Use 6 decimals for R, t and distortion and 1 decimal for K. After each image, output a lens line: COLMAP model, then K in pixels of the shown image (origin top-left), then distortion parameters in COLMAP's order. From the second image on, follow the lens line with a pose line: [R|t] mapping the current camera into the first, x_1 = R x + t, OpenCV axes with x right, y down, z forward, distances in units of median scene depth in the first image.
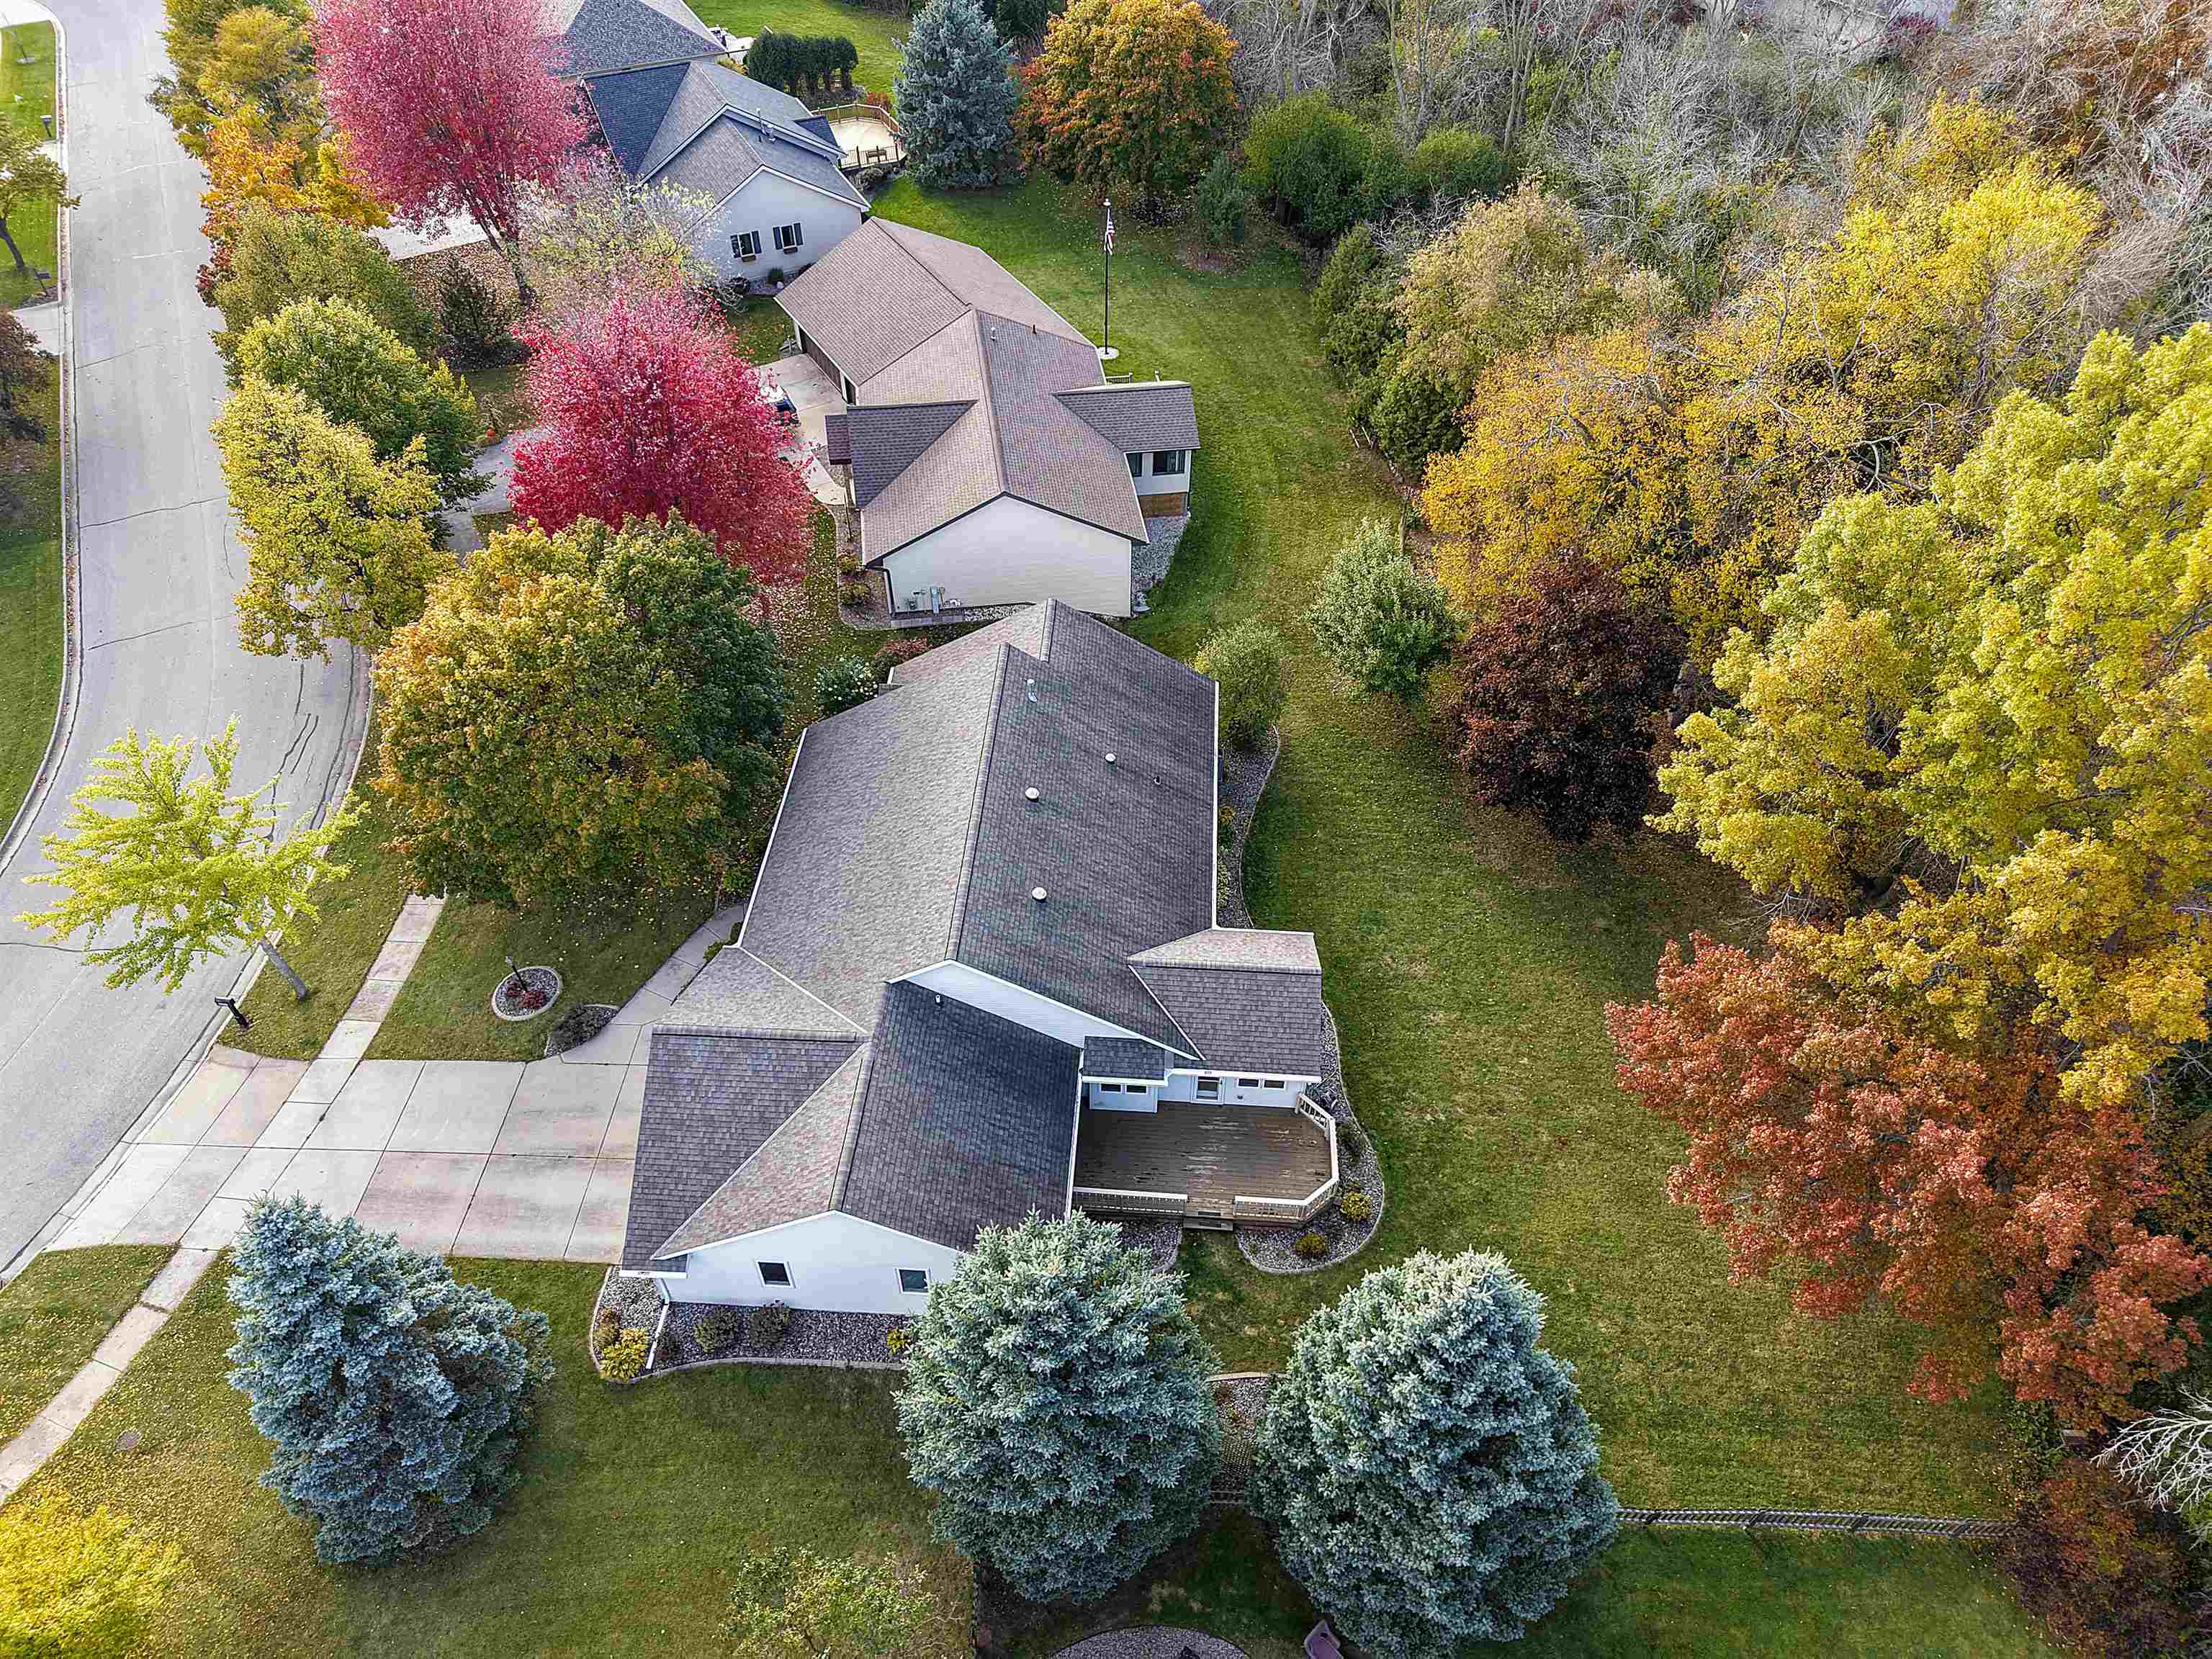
lens RADIAL K [[1502.3, 0, 1107.3], [0, 1502.3, 824.3], [0, 0, 1]] dist [0.031974, -0.021810]
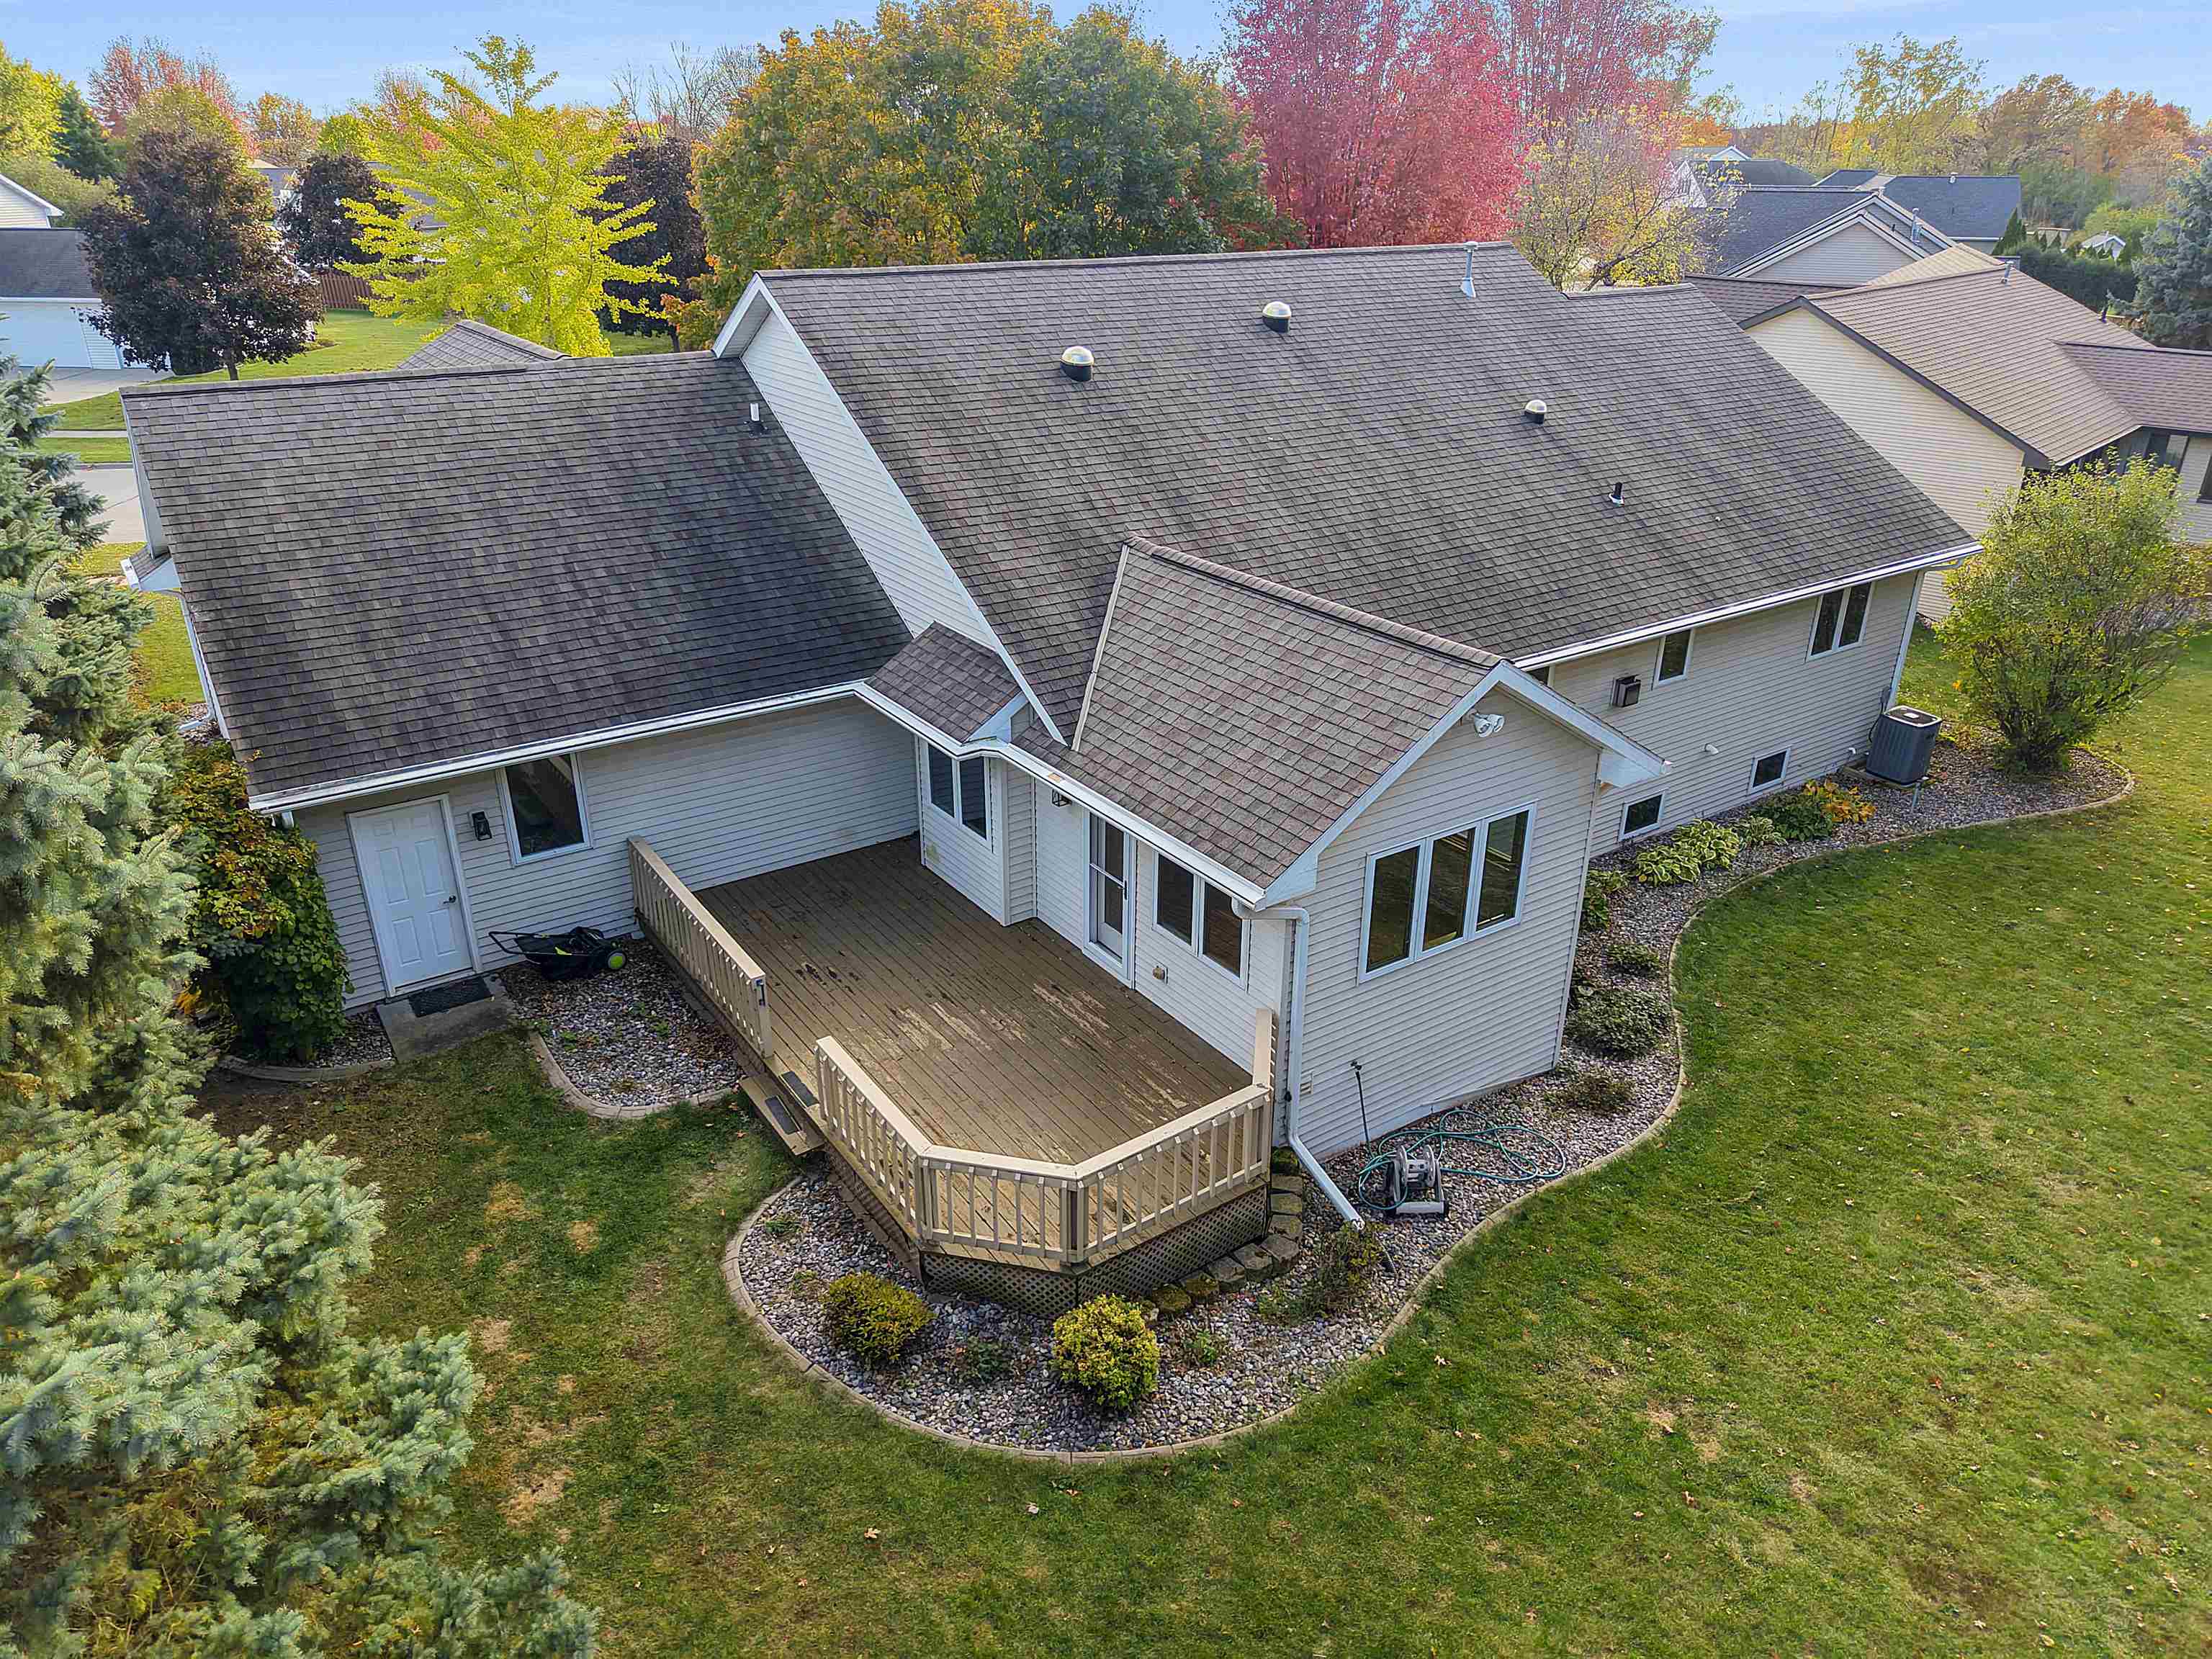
lens RADIAL K [[1506.5, 0, 1113.6], [0, 1506.5, 827.0], [0, 0, 1]] dist [0.059030, -0.062618]
pose [[0.608692, 0.302617, -0.733428, 0.327334], [-0.564778, 0.814512, -0.132652, 0.205616], [0.557243, 0.494968, 0.666698, 0.745561]]
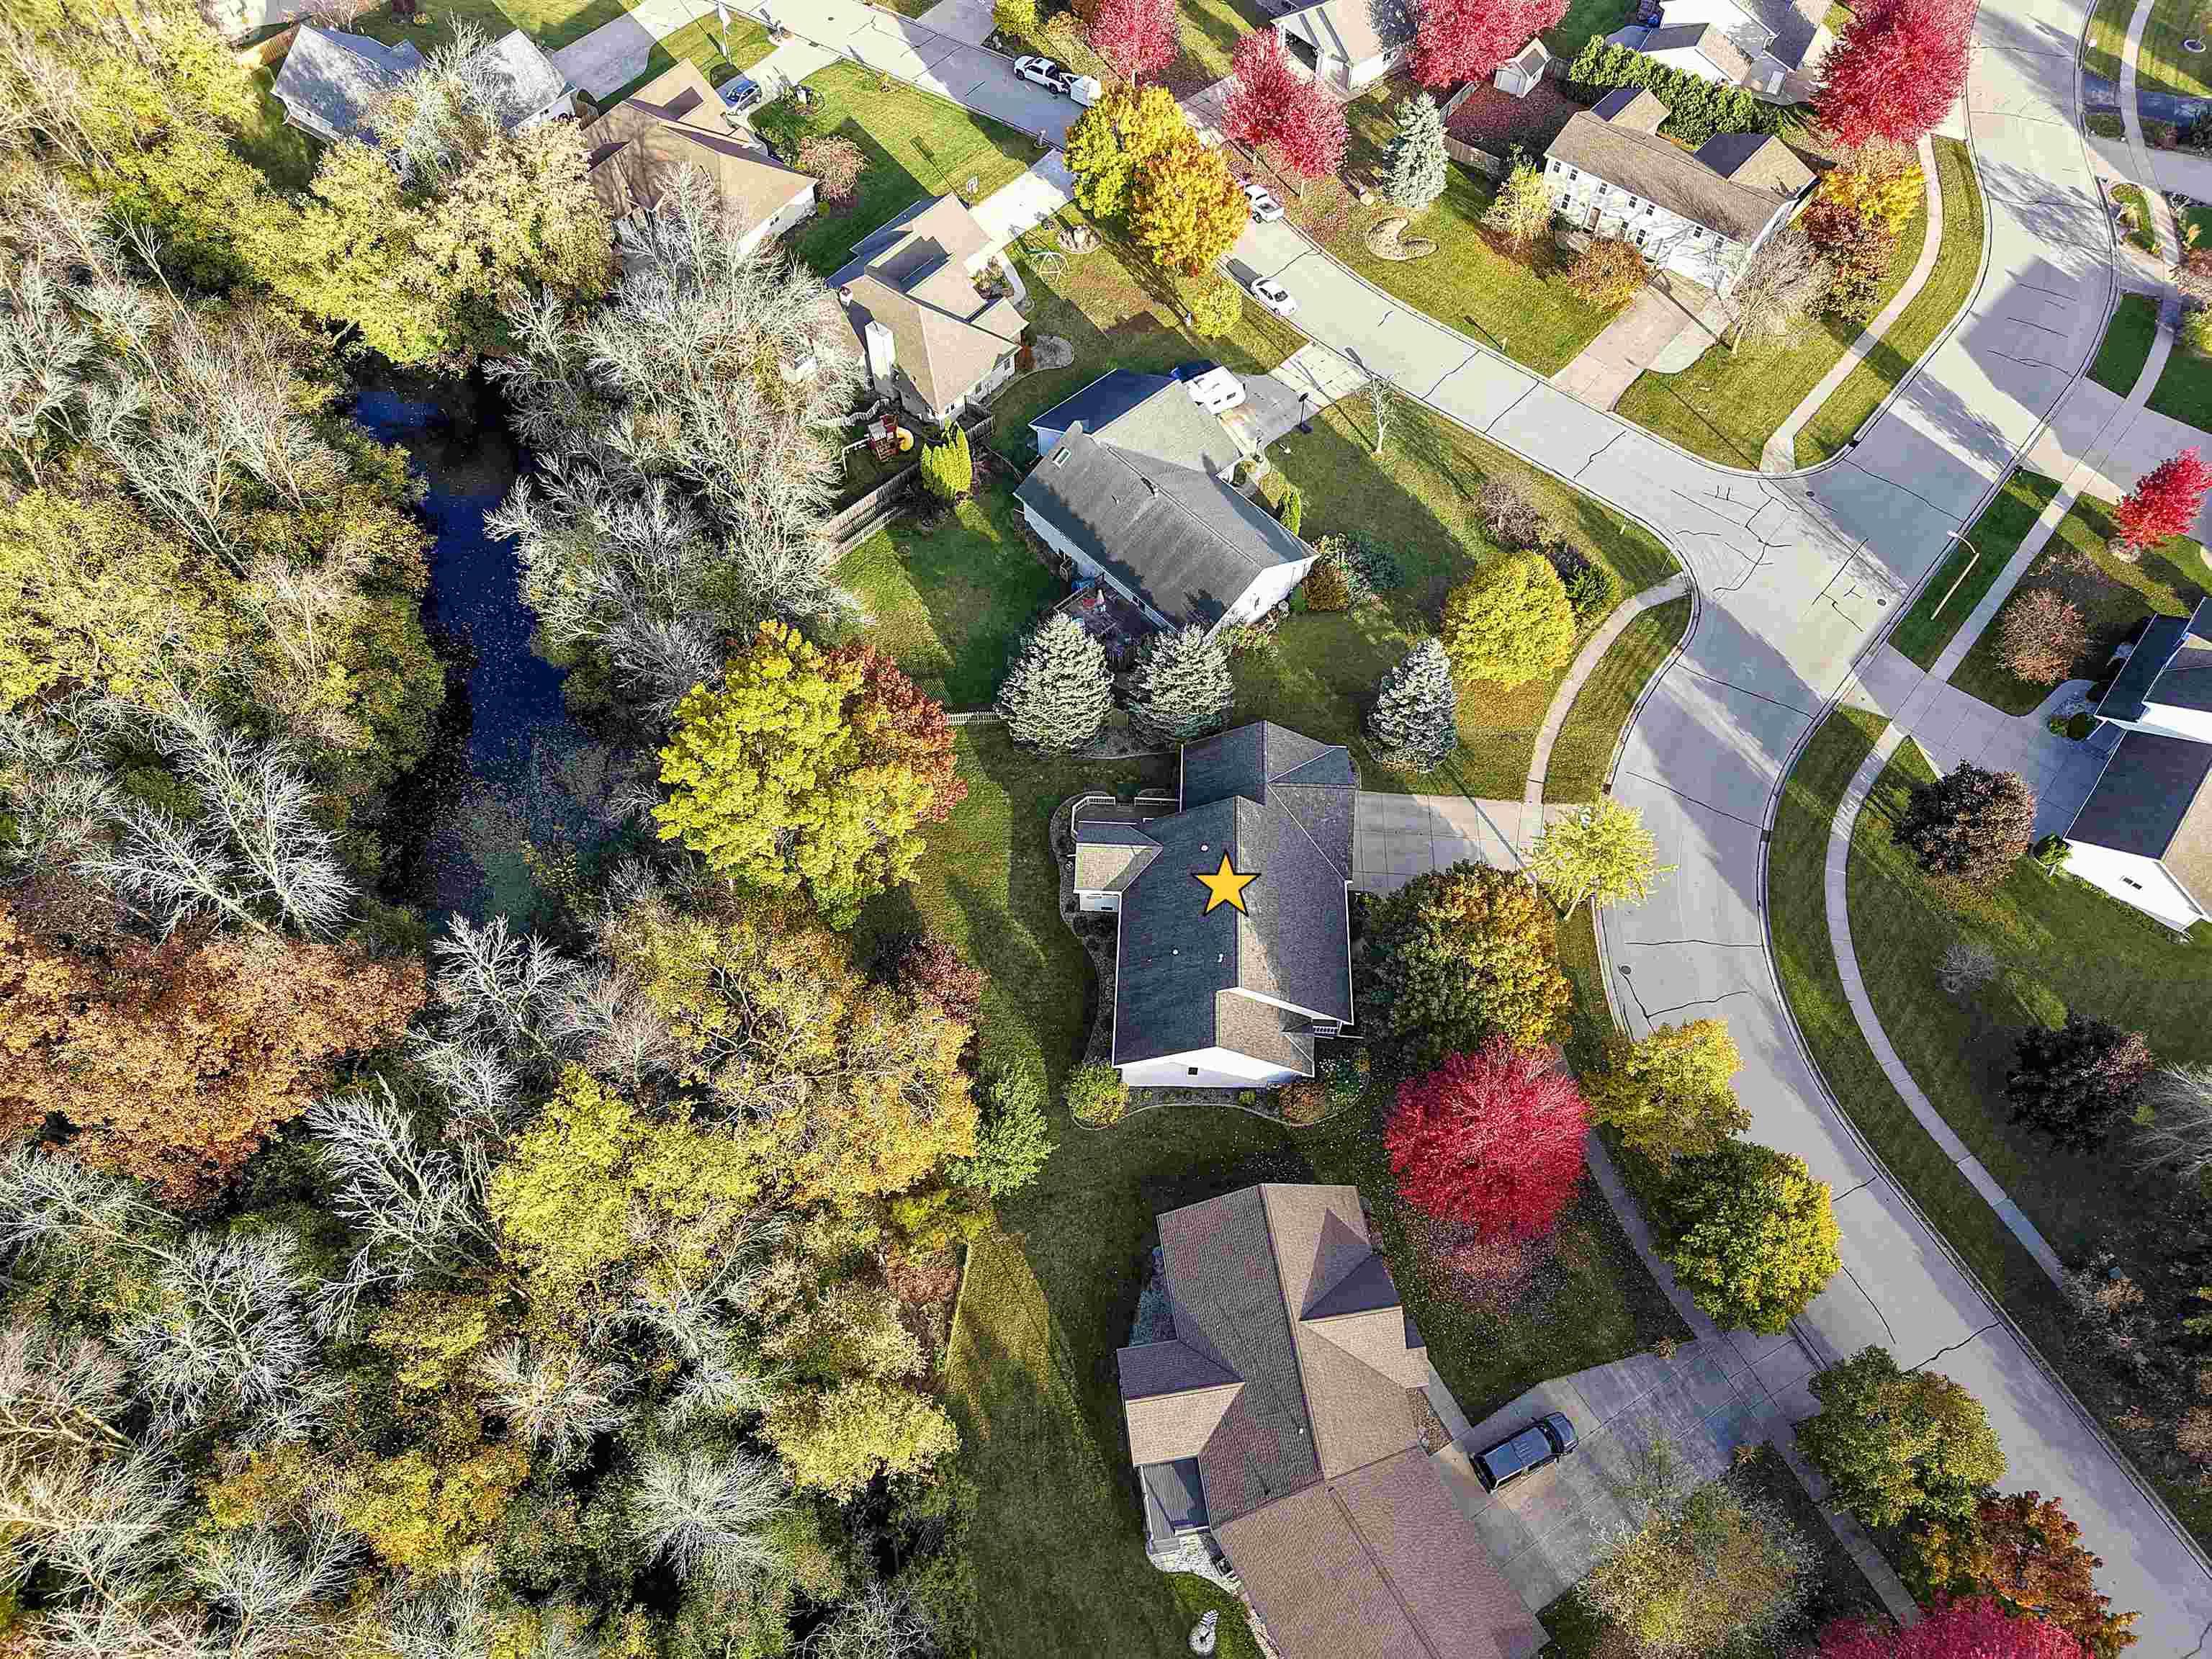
lens RADIAL K [[1506.5, 0, 1113.6], [0, 1506.5, 827.0], [0, 0, 1]] dist [0.059030, -0.062618]
pose [[-0.999681, 0.012084, -0.022159, 0.131997], [-0.024311, -0.225057, 0.974042, -2.020947], [0.006784, 0.974271, 0.225279, 0.457902]]
